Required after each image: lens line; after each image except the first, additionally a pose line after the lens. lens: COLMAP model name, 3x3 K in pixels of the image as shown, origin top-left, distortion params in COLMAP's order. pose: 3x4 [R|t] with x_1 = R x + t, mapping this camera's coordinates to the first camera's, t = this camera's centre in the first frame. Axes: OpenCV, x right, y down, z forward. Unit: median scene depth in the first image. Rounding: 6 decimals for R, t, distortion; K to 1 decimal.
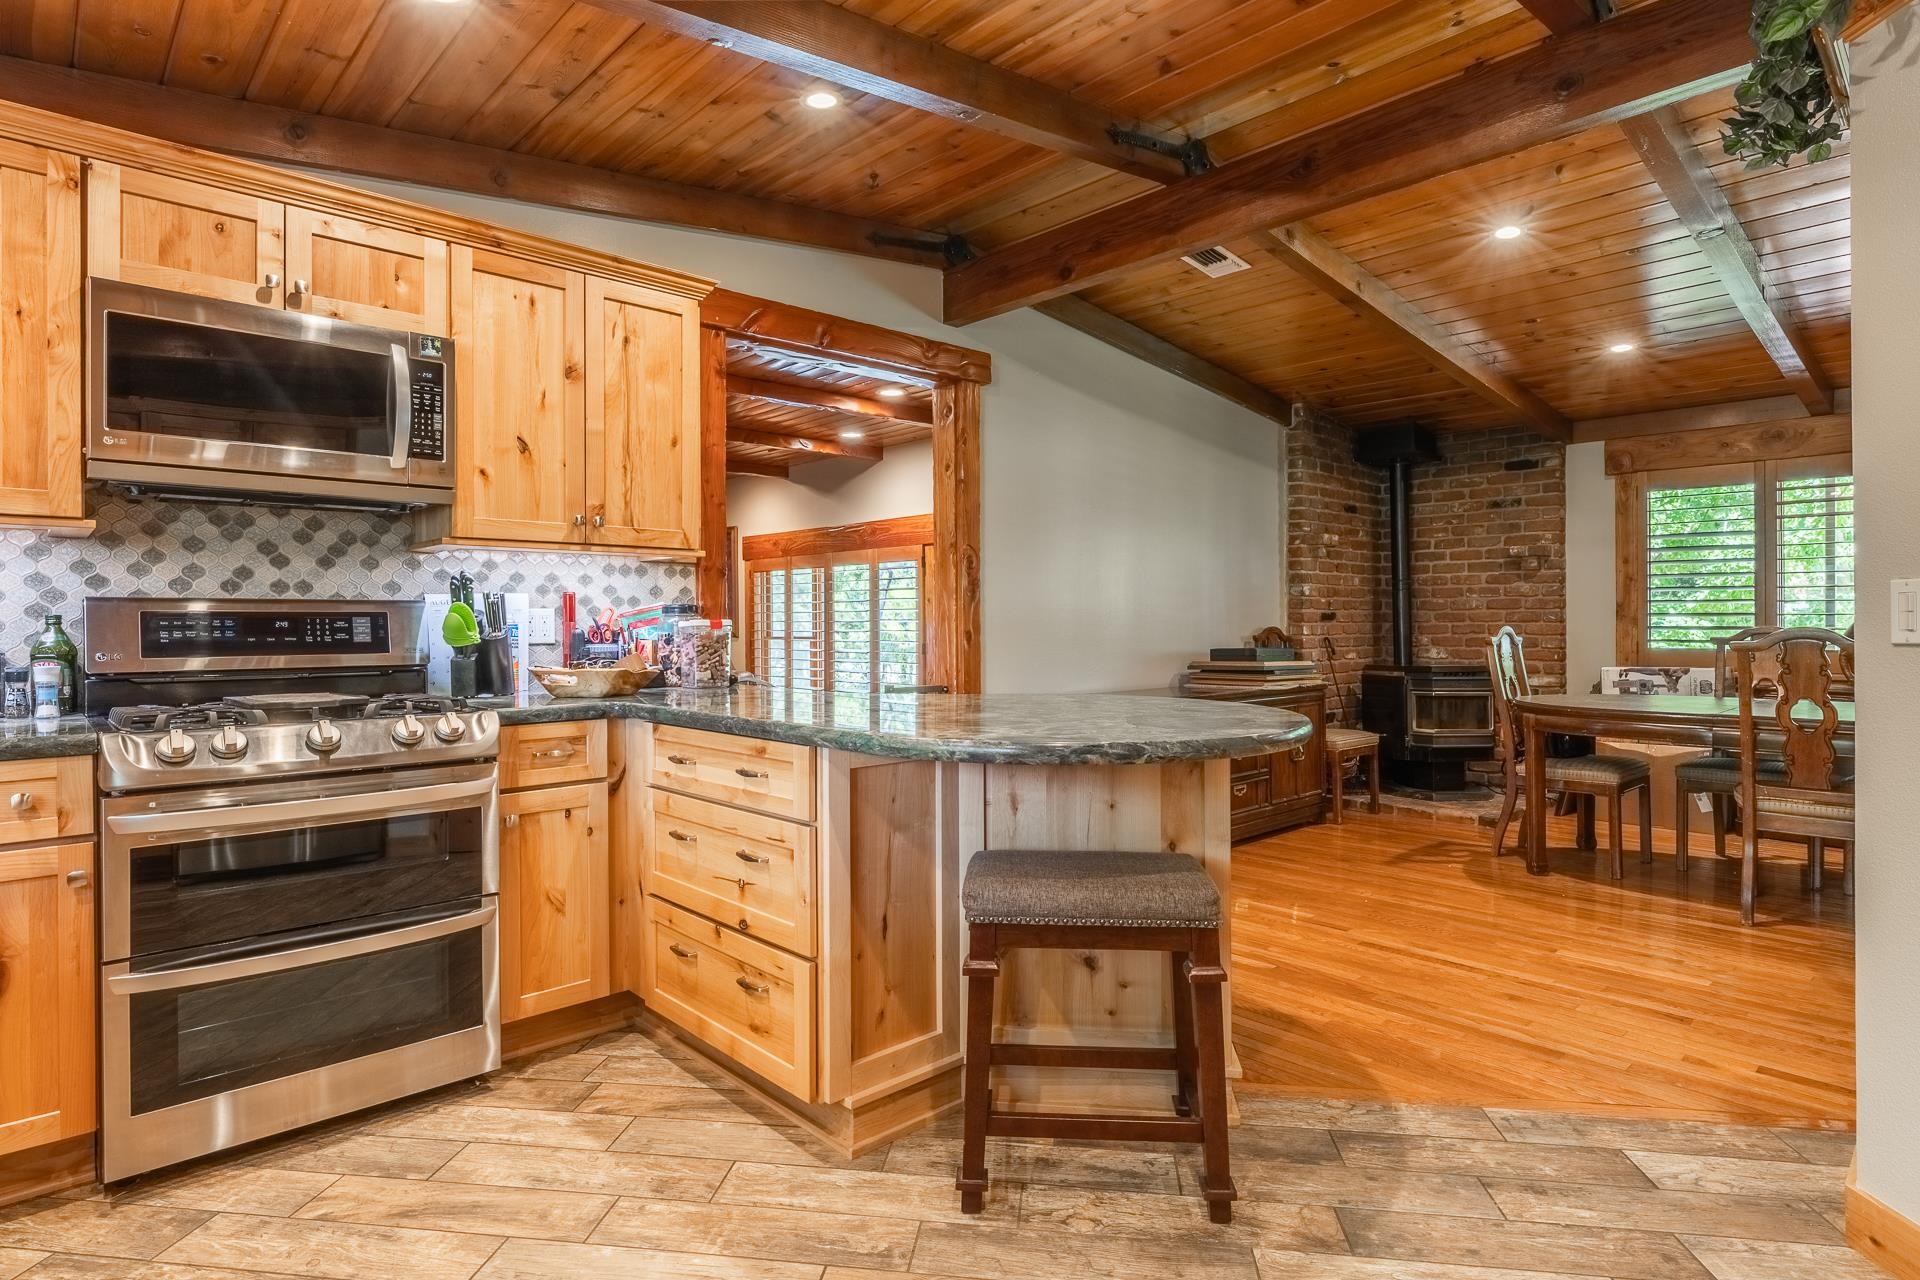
lens RADIAL K [[1017.9, 0, 940.3], [0, 1017.9, 624.3], [0, 0, 1]] dist [-0.001170, -0.000667]
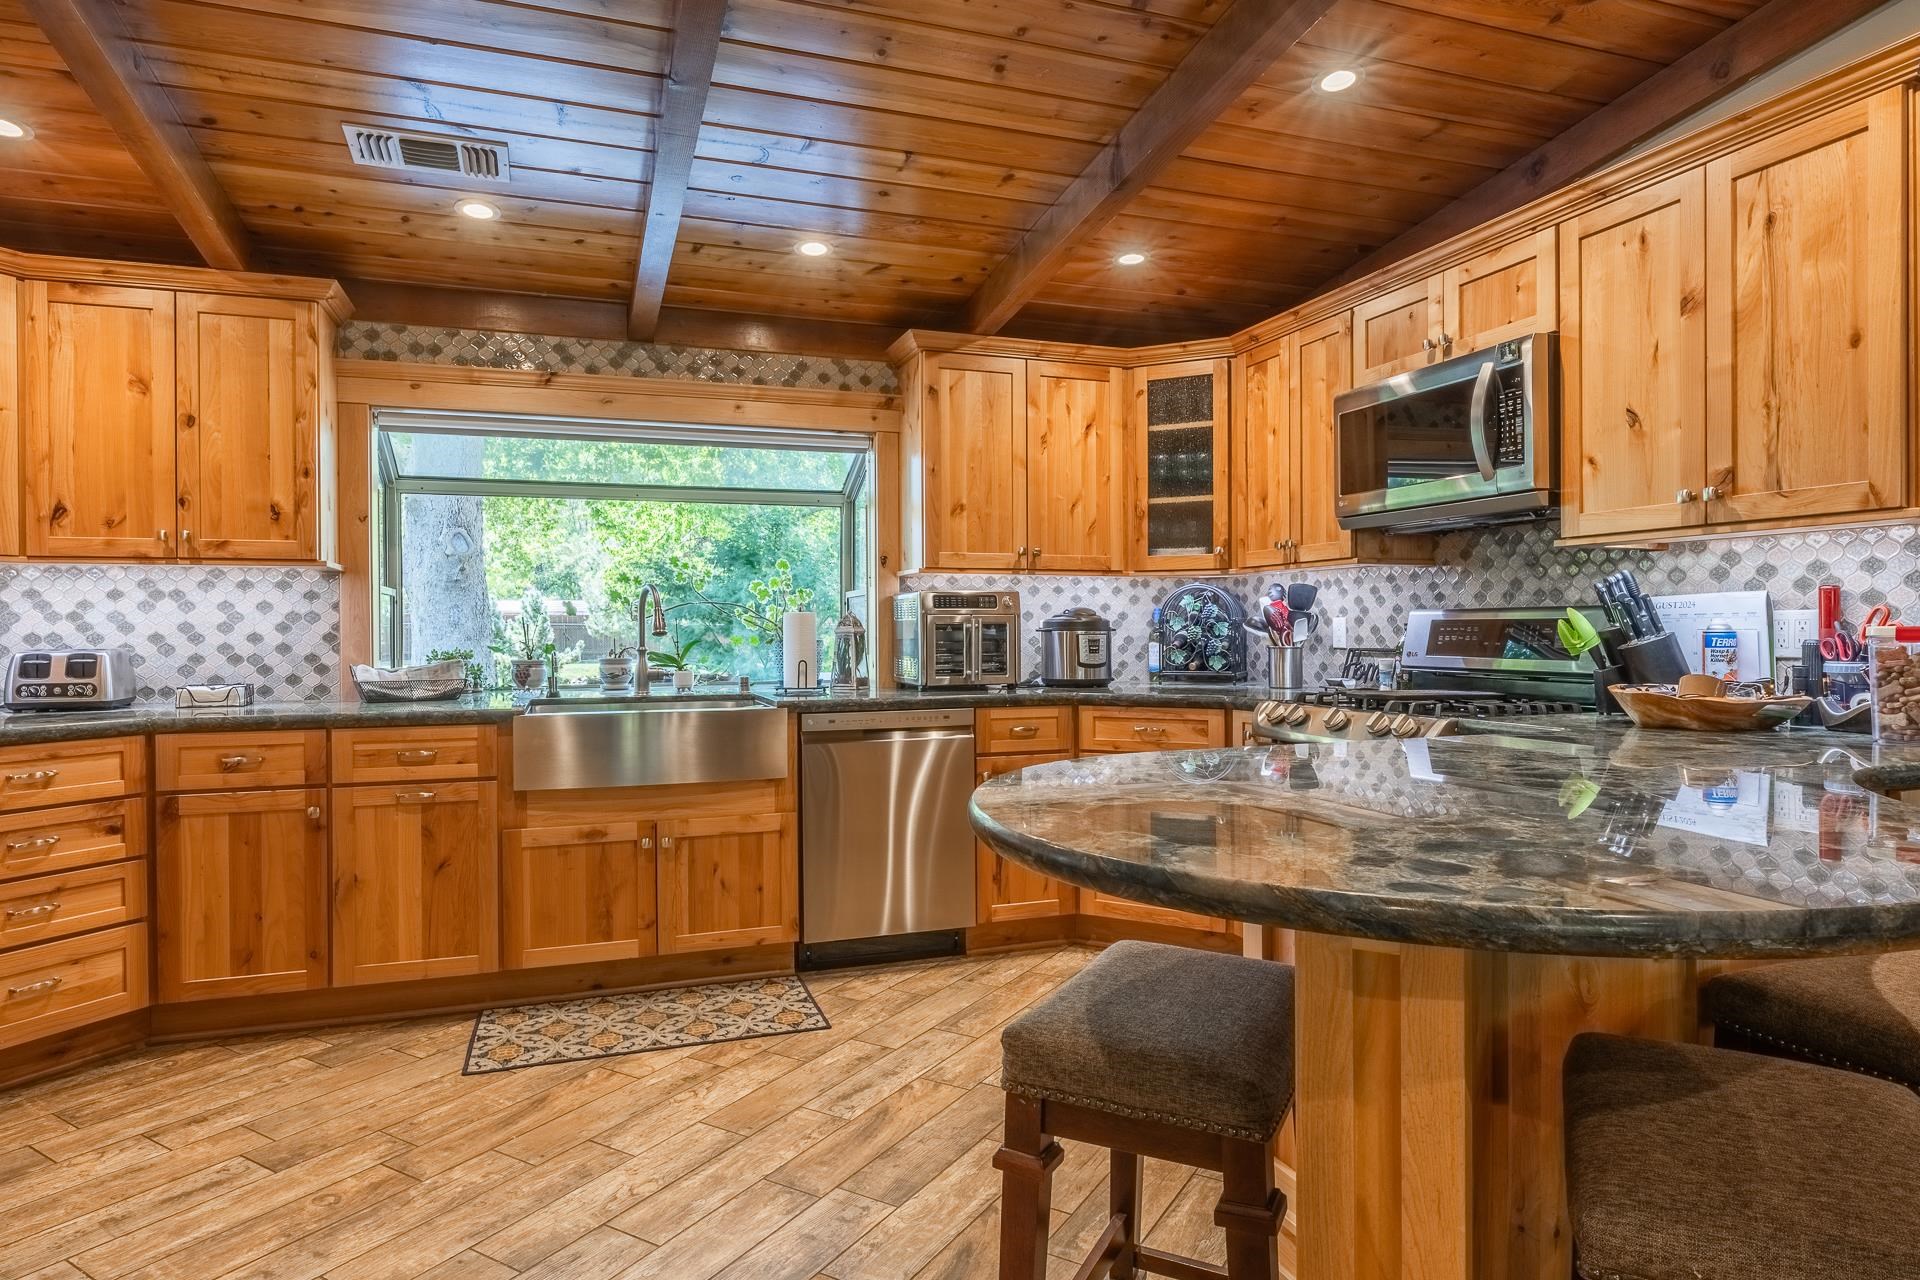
lens RADIAL K [[1079.4, 0, 924.6], [0, 1079.4, 636.3], [0, 0, 1]] dist [-0.001434, -0.000967]
pose [[-0.409292, 0.013461, -0.912304, 0.701247], [0.005159, 0.999909, 0.012439, -0.011614], [0.912389, 0.000385, -0.409324, 0.916381]]
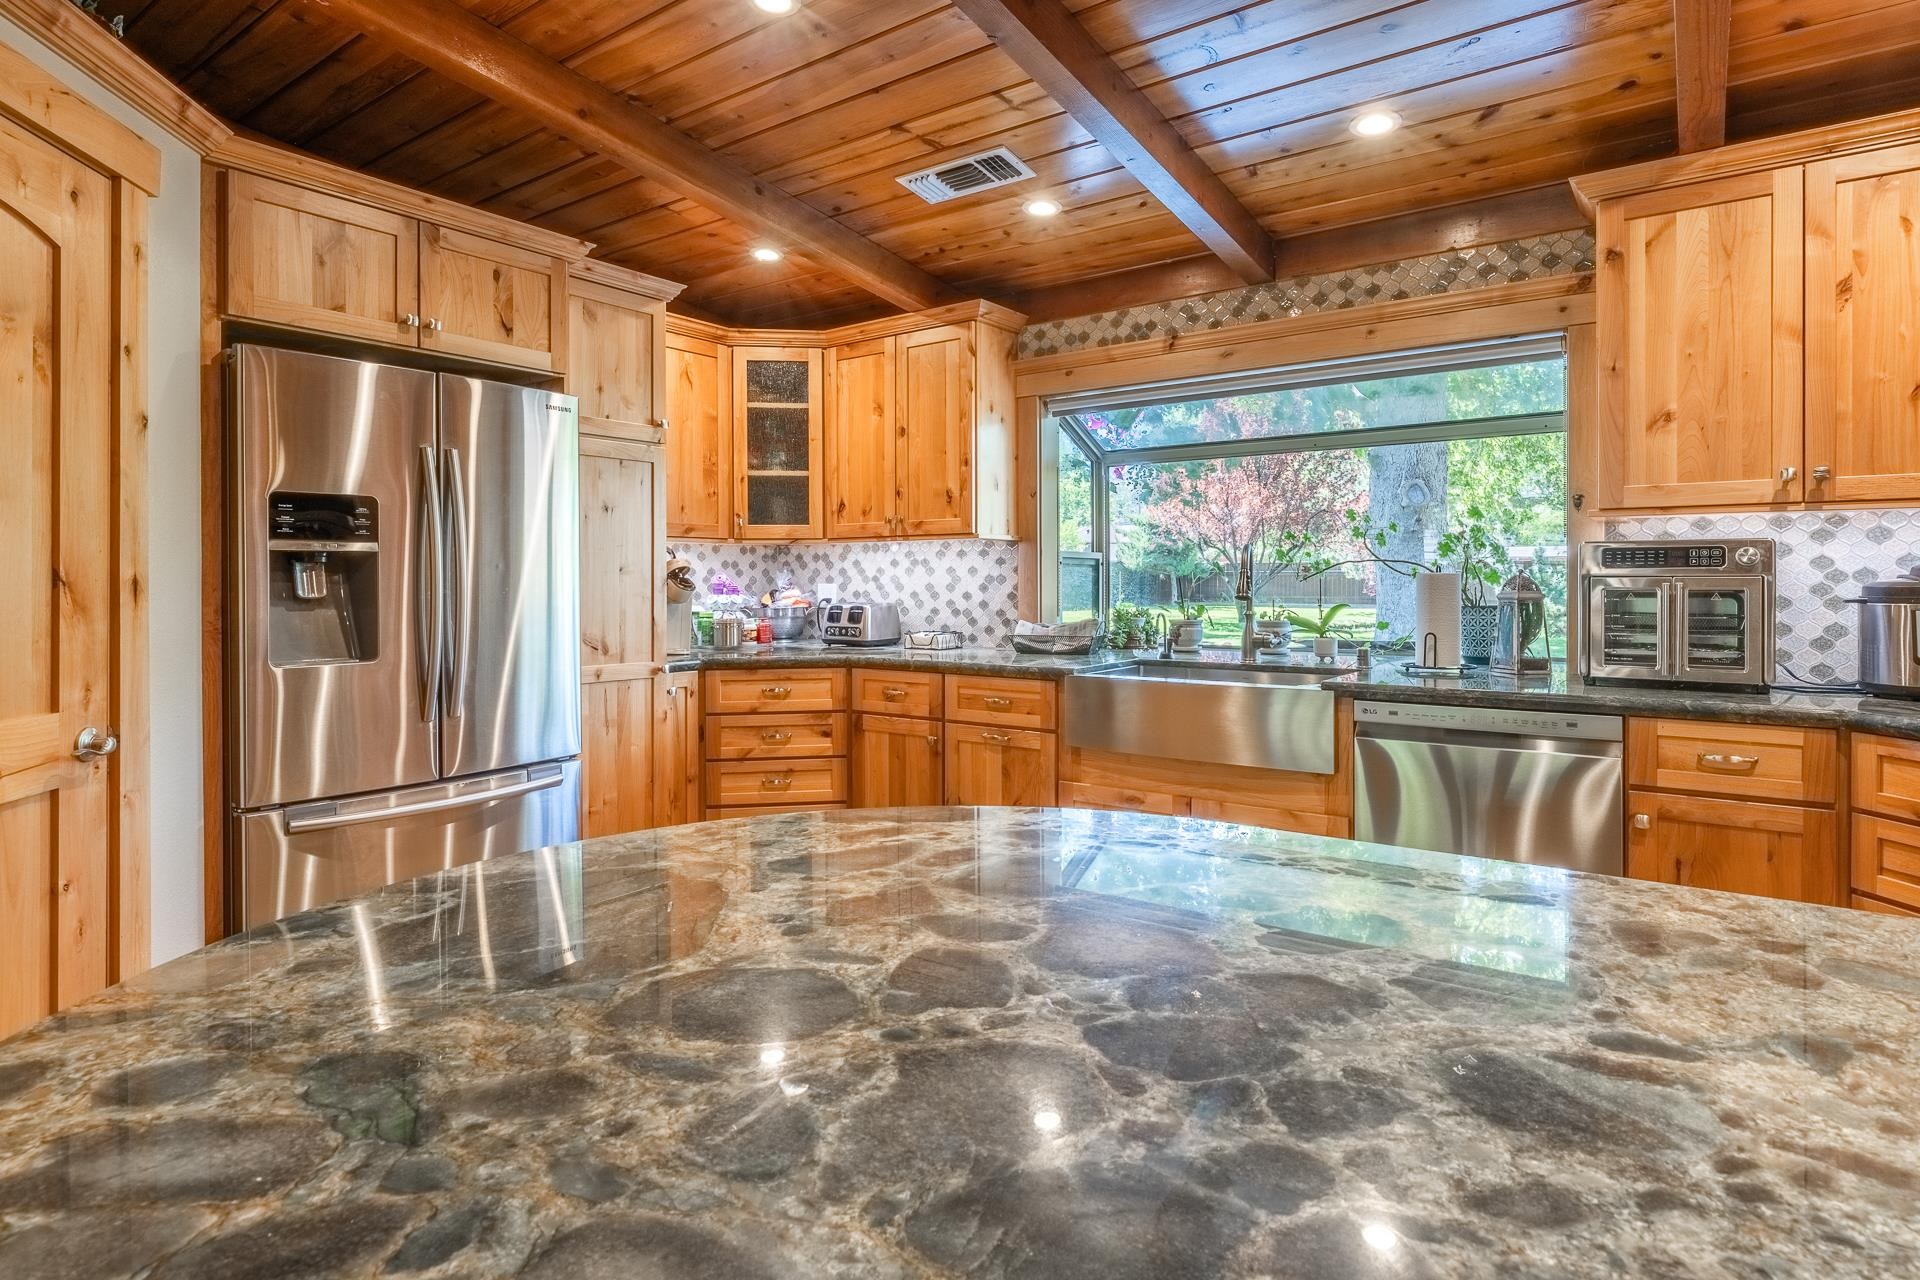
lens RADIAL K [[1022.1, 0, 935.0], [0, 1022.1, 586.6], [0, 0, 1]] dist [0.000217, -0.000178]
pose [[-0.983187, 0.010295, -0.182310, 0.145446], [0.008495, 0.999907, 0.010652, -0.029383], [0.182403, 0.008924, -0.983183, 1.174042]]
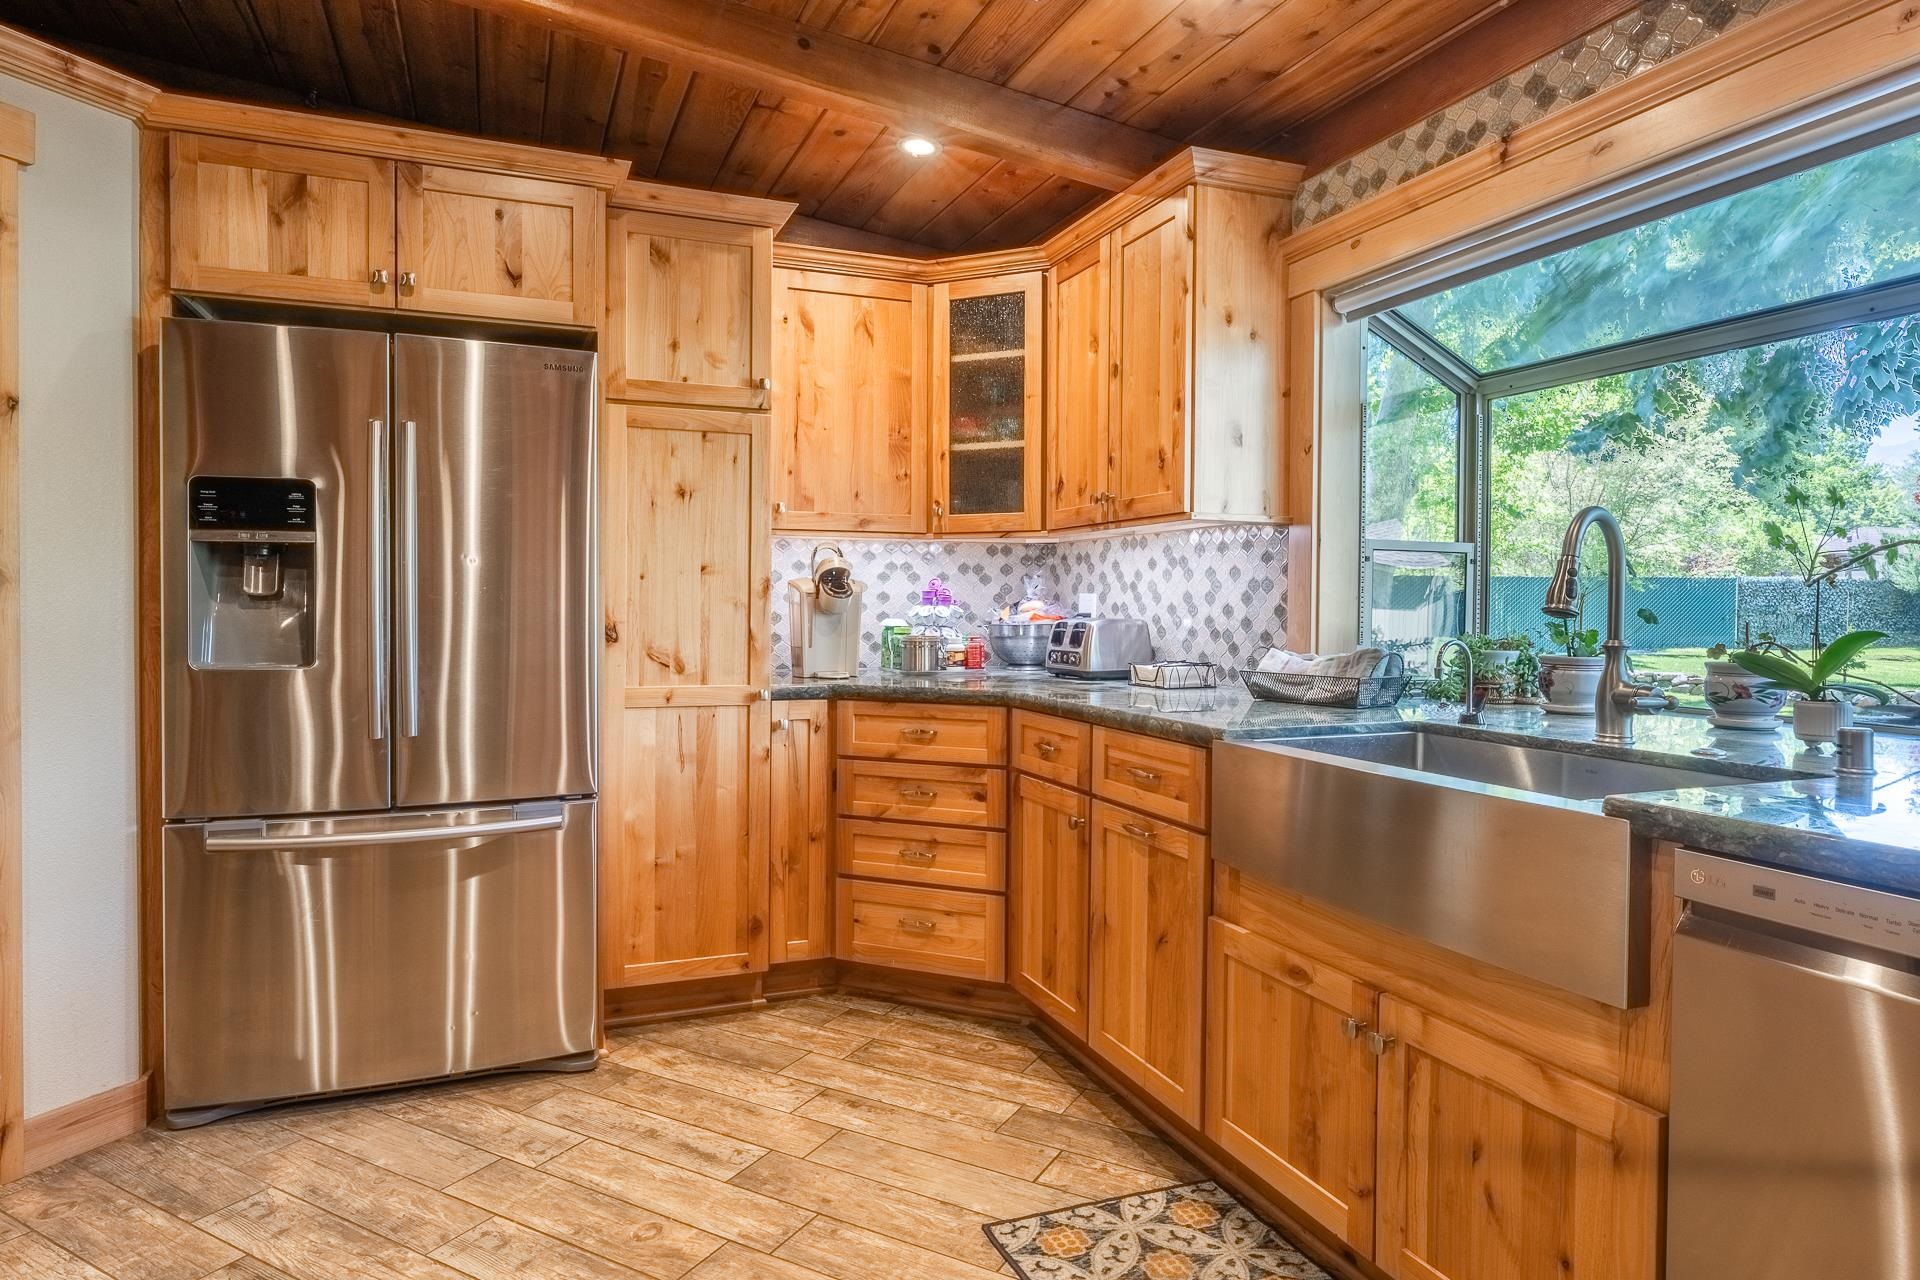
lens RADIAL K [[1109.6, 0, 935.1], [0, 1109.6, 624.6], [0, 0, 1]] dist [0.000906, -0.001095]
pose [[-0.932753, -0.006408, 0.360458, -0.338359], [0.001257, 0.999778, 0.021026, -0.006786], [-0.360513, 0.020065, -0.932538, 0.793052]]
